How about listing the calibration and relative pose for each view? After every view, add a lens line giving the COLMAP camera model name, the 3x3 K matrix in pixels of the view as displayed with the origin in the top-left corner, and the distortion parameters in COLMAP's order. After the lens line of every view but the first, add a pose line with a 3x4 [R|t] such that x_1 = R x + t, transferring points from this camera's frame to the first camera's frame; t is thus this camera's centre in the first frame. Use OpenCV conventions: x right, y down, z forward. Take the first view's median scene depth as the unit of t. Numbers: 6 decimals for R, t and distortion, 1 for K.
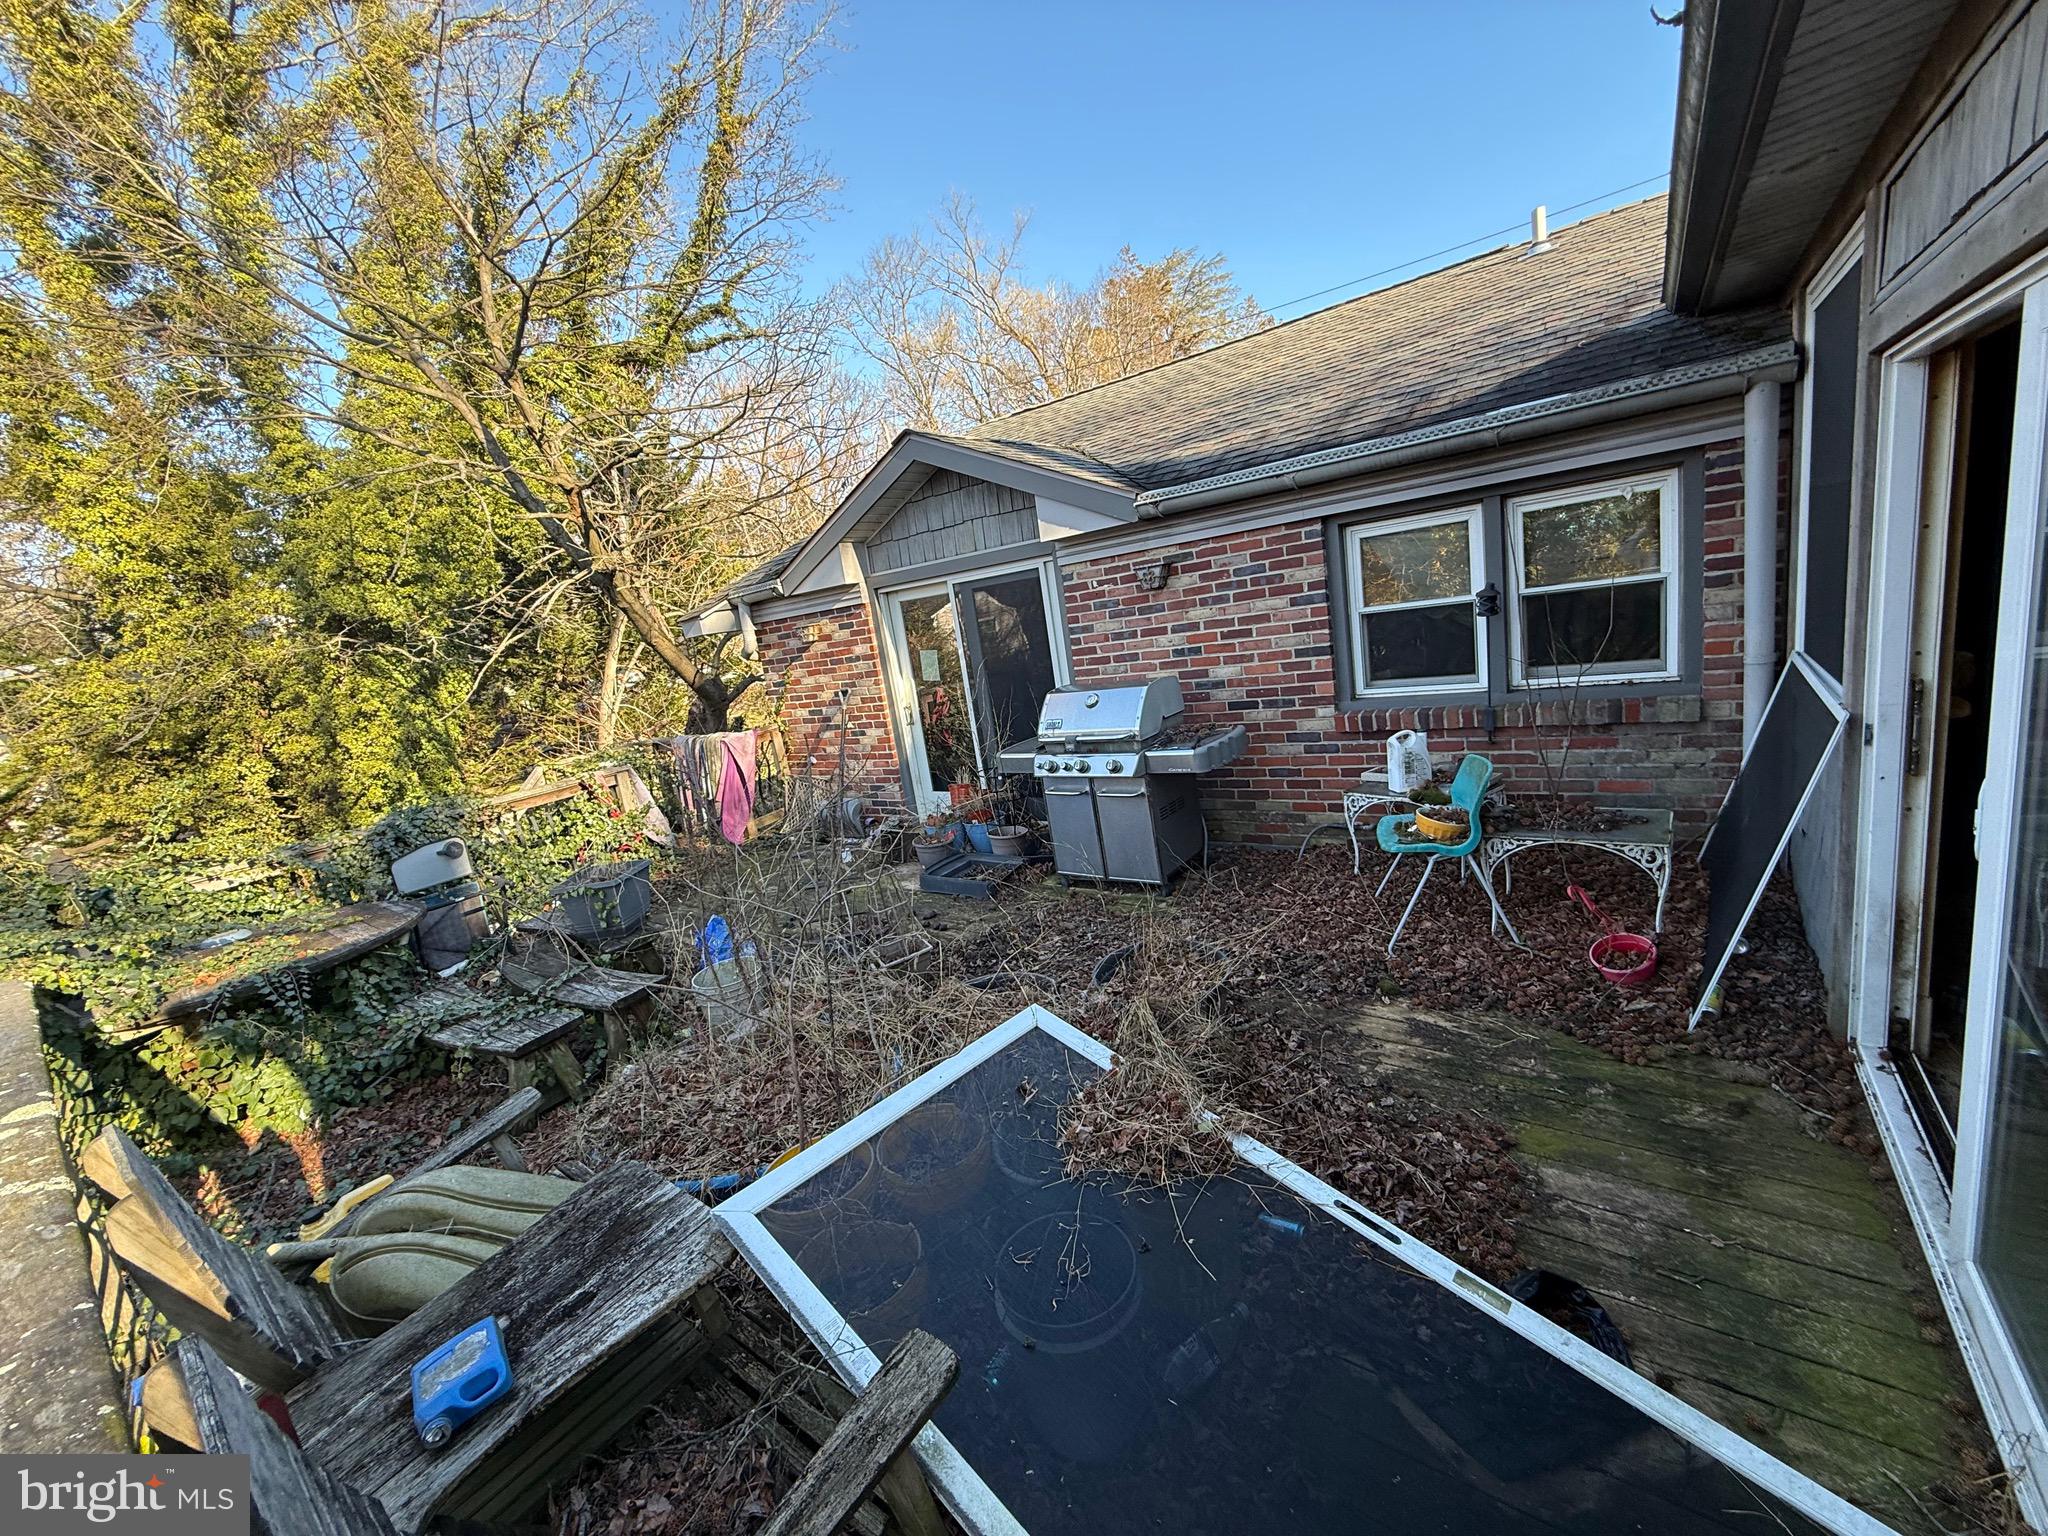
lens RADIAL K [[814.1, 0, 1012.0], [0, 814.1, 774.5], [0, 0, 1]] dist [0.002349, -0.000229]
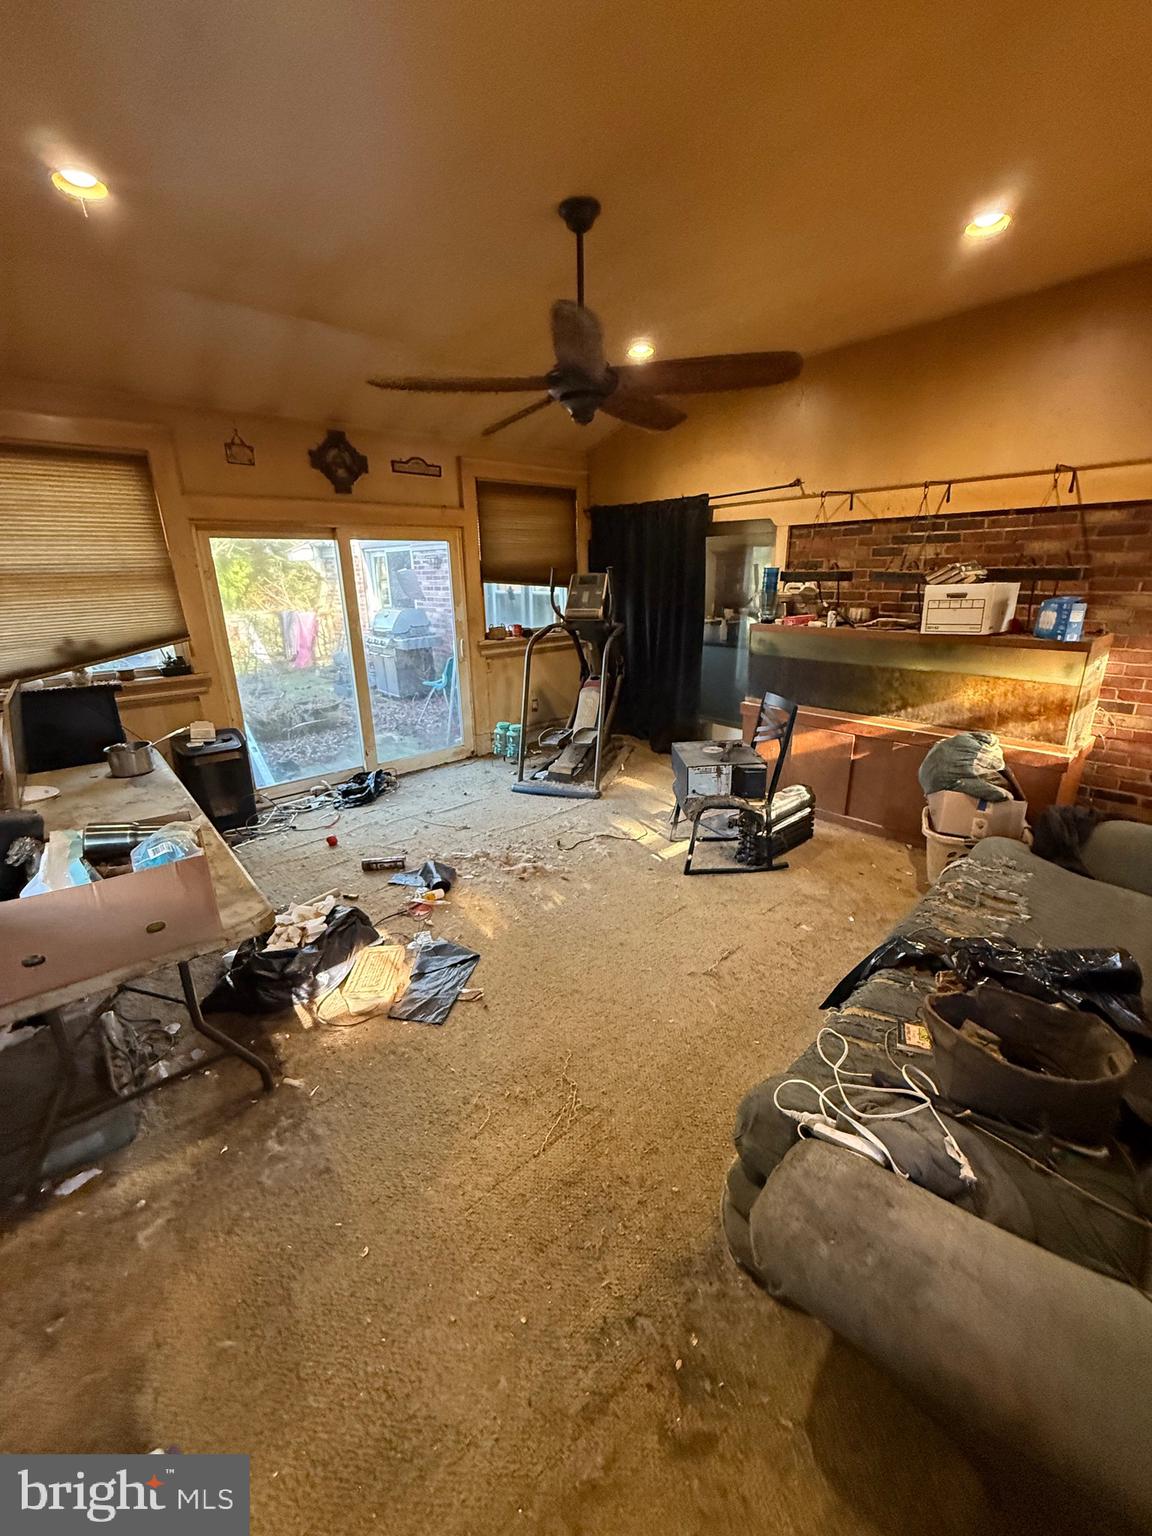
lens RADIAL K [[610.5, 0, 575.1], [0, 610.5, 763.9], [0, 0, 1]] dist [0.002349, -0.000229]
pose [[0.970905, 0.189440, -0.146480, 0.899560], [-0.170651, 0.976483, 0.131755, 0.002275], [0.167995, -0.102925, 0.980400, -0.601835]]
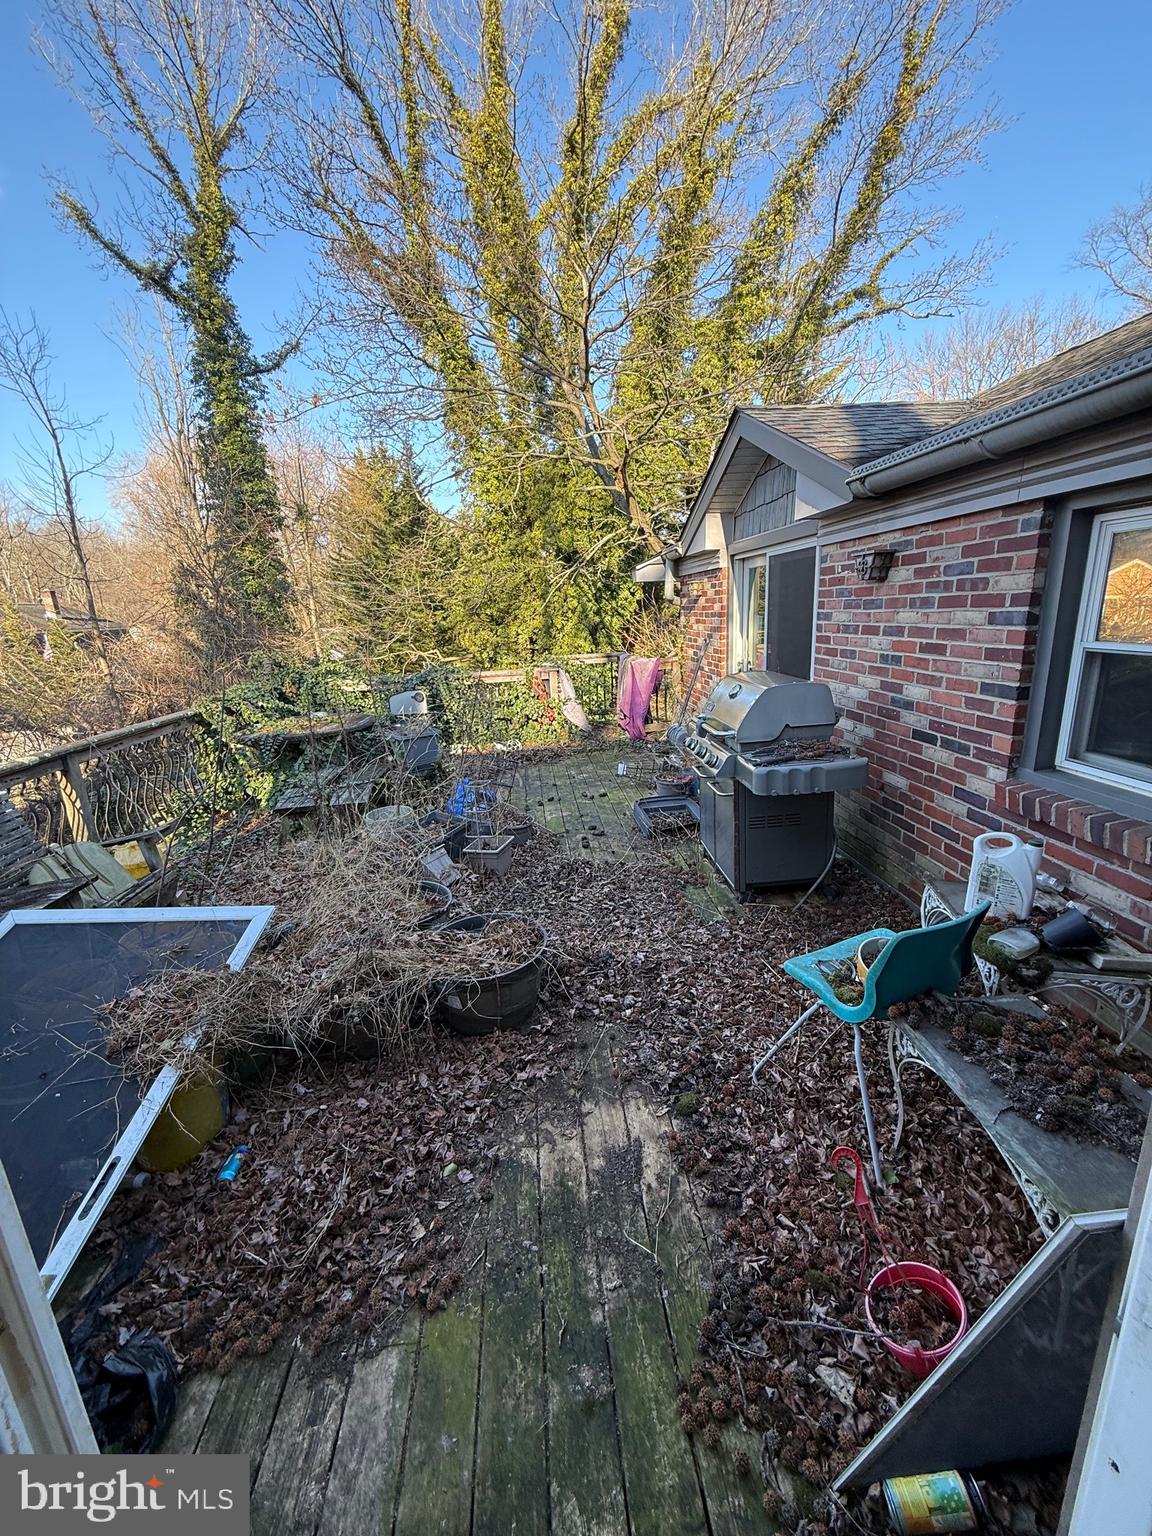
lens RADIAL K [[610.5, 0, 575.0], [0, 610.5, 761.4], [0, 0, 1]] dist [0.002349, -0.000229]
pose [[0.674926, 0.294302, -0.676655, 0.473387], [-0.203540, 0.955695, 0.212647, -0.121470], [0.709258, -0.005795, 0.704925, 0.322504]]
